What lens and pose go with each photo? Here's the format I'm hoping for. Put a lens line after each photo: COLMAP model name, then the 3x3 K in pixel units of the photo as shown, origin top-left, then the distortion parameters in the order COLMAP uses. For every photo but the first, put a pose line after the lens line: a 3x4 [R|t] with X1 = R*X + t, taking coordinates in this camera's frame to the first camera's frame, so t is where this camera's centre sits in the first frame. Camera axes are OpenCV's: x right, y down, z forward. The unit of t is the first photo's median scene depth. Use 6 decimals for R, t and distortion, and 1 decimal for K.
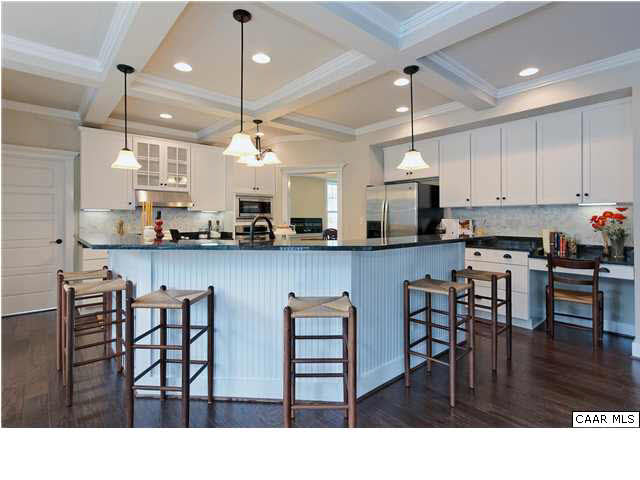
lens RADIAL K [[318.1, 0, 320.3], [0, 318.1, 219.2], [0, 0, 1]] dist [0.002102, 0.000291]
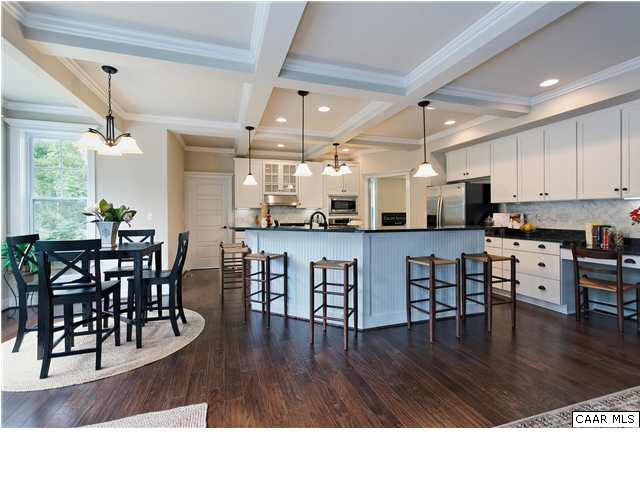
lens RADIAL K [[289.5, 0, 320.5], [0, 289.5, 215.4], [0, 0, 1]] dist [-0.000022, 0.000265]
pose [[0.921877, -0.000542, -0.387482, 0.260411], [0.002217, 0.999990, 0.003876, 0.002156], [0.387476, -0.004432, 0.921869, -0.228187]]
